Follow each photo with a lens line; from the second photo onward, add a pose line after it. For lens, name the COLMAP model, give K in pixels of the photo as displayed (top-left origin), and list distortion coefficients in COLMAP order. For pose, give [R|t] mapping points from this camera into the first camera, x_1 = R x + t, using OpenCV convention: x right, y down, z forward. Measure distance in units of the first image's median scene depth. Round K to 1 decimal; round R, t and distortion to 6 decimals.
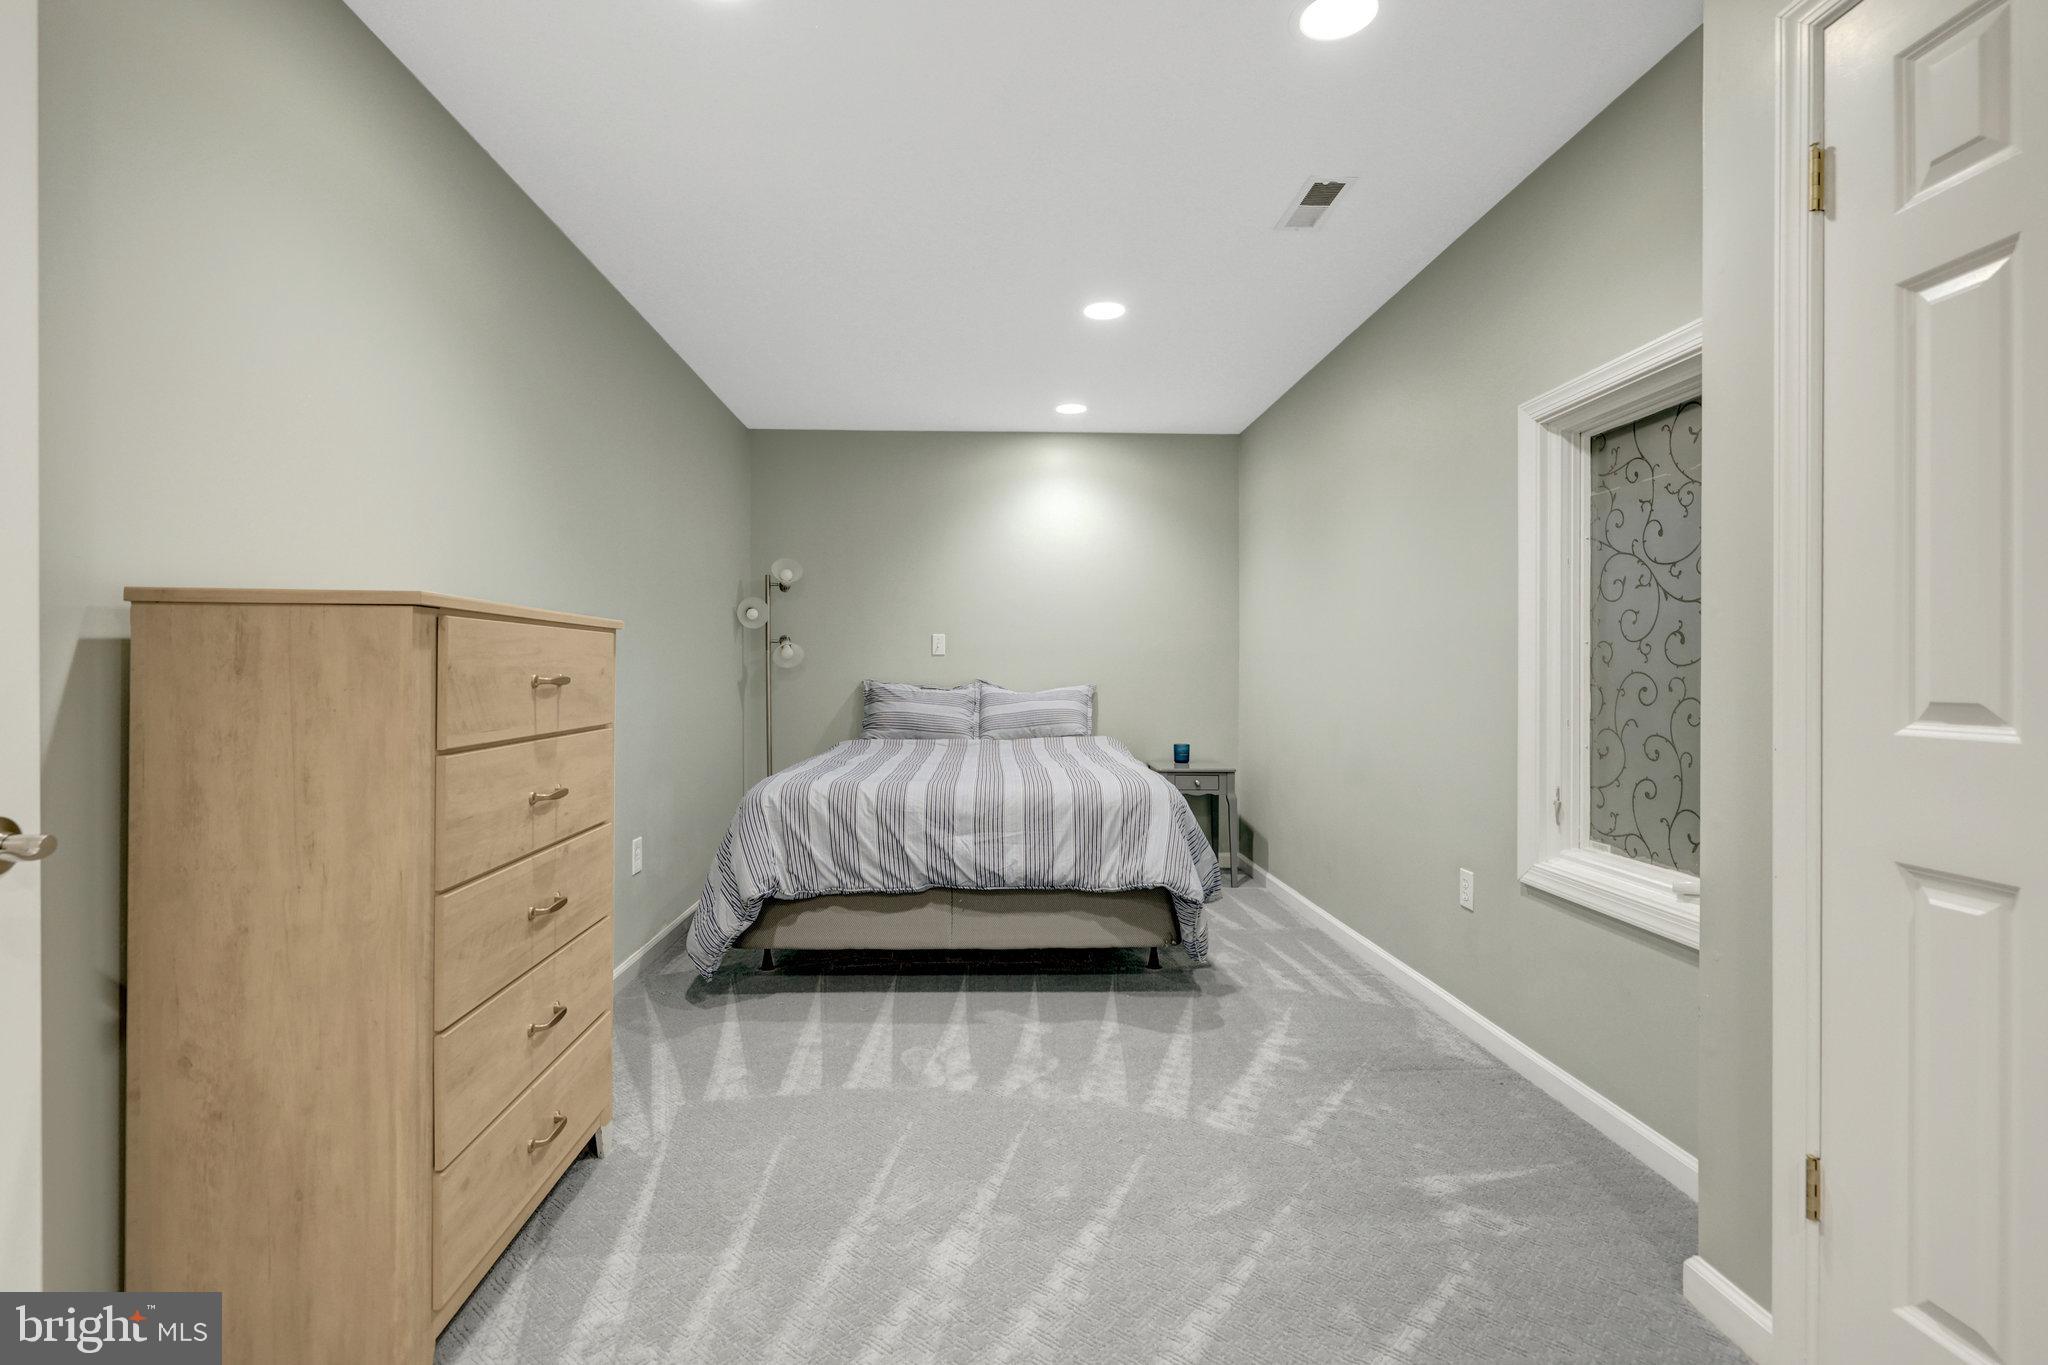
lens RADIAL K [[907.3, 0, 1011.4], [0, 907.3, 675.0], [0, 0, 1]] dist [-0.002205, 0.000602]
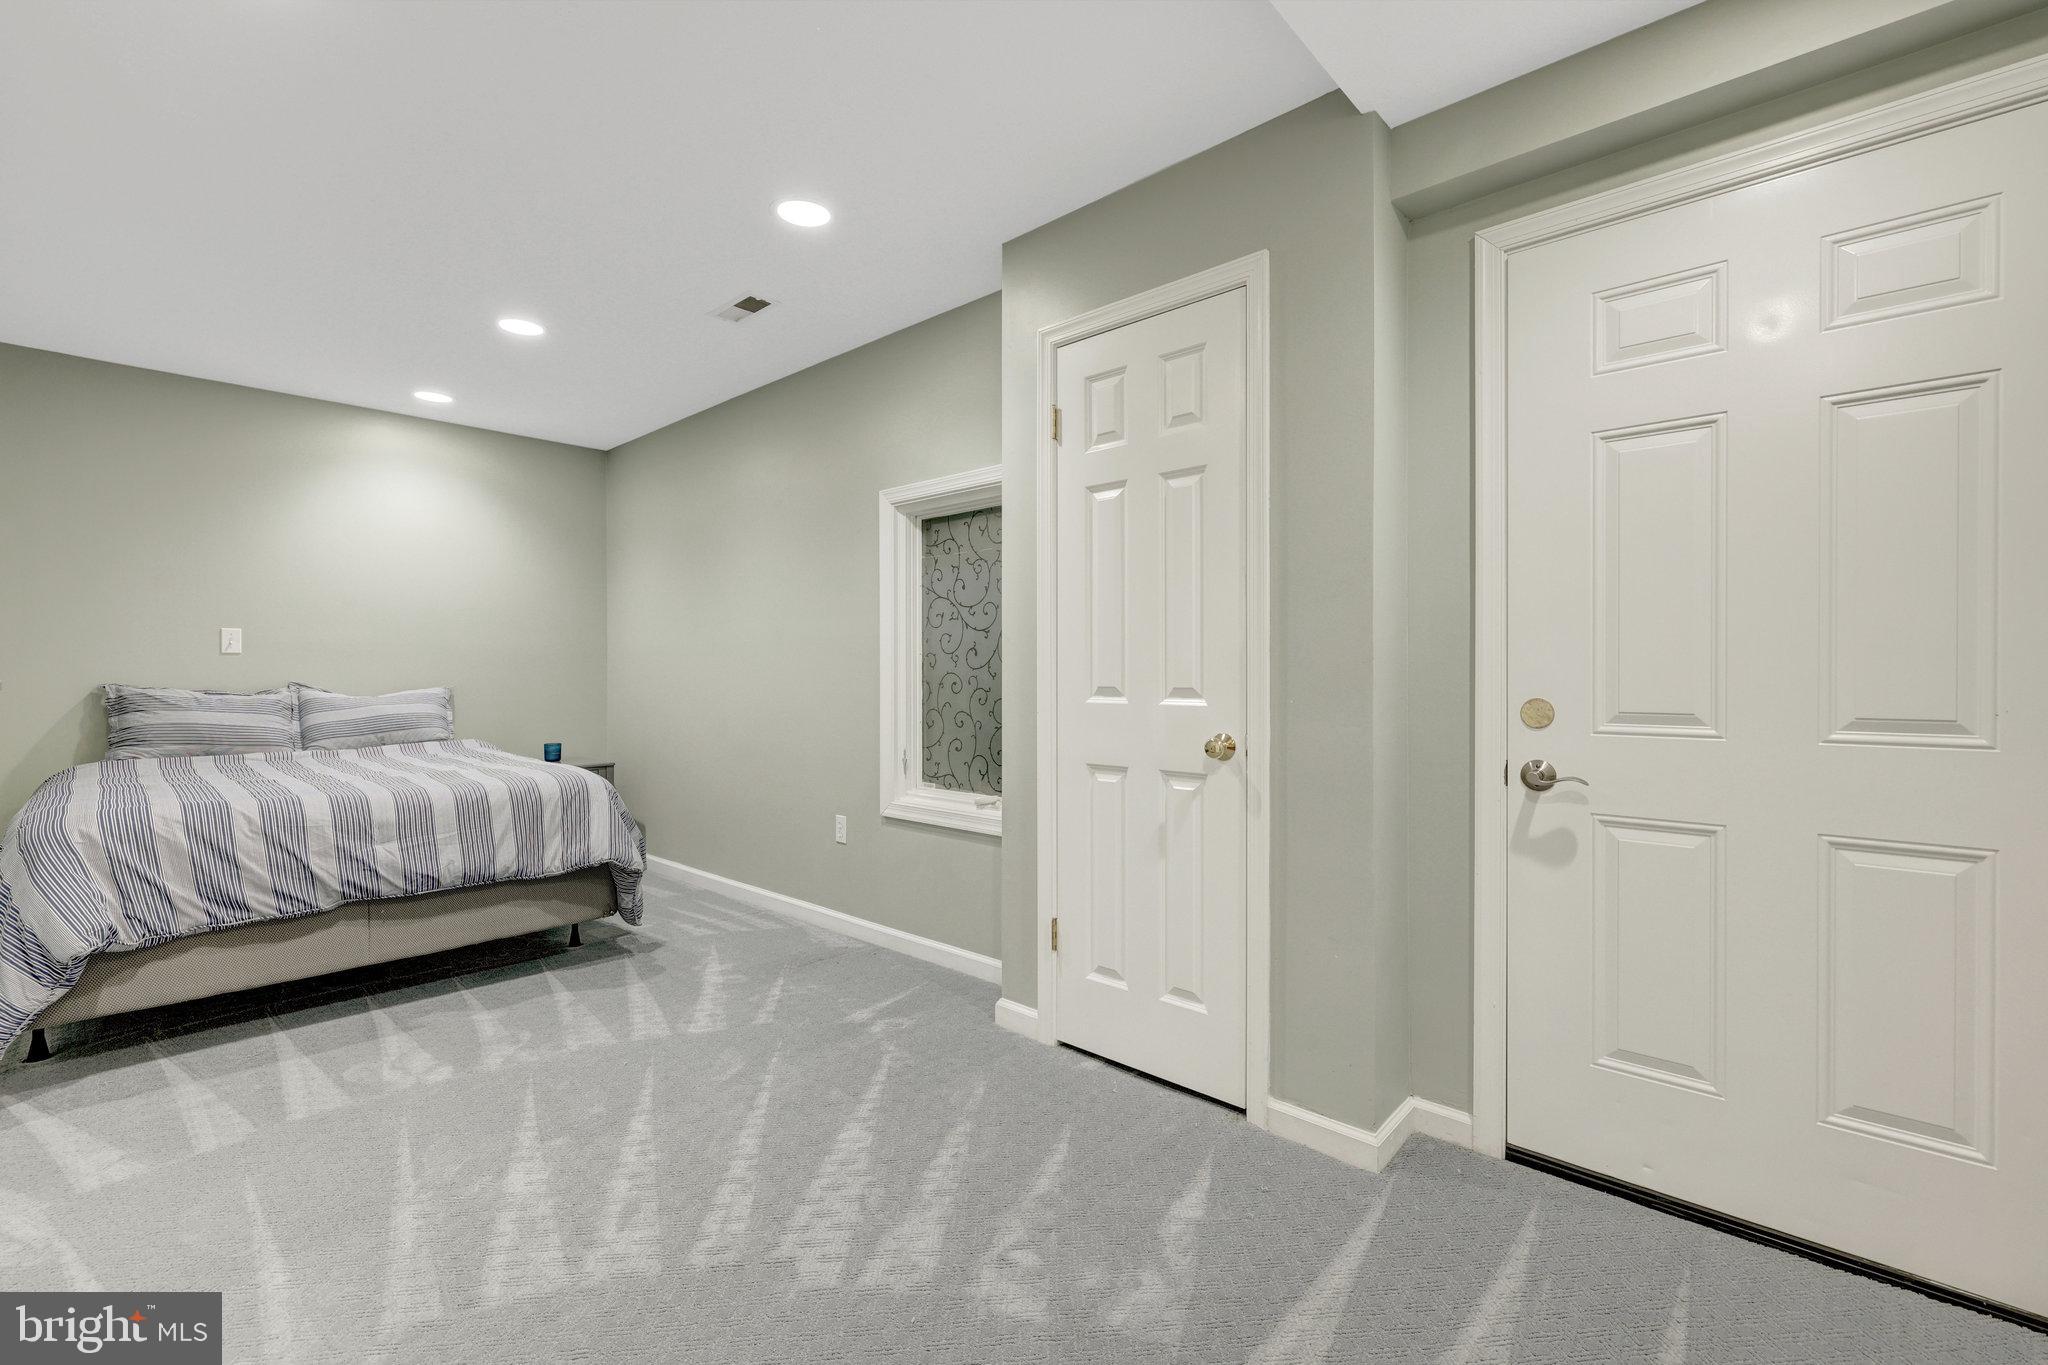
lens RADIAL K [[876.3, 0, 1025.7], [0, 876.3, 678.1], [0, 0, 1]] dist [-0.000099, 0.000023]
pose [[0.705122, -0.005963, 0.709061, -0.265776], [0.003898, 0.999982, 0.004534, -0.000271], [-0.709075, -0.000433, 0.705133, -0.157315]]
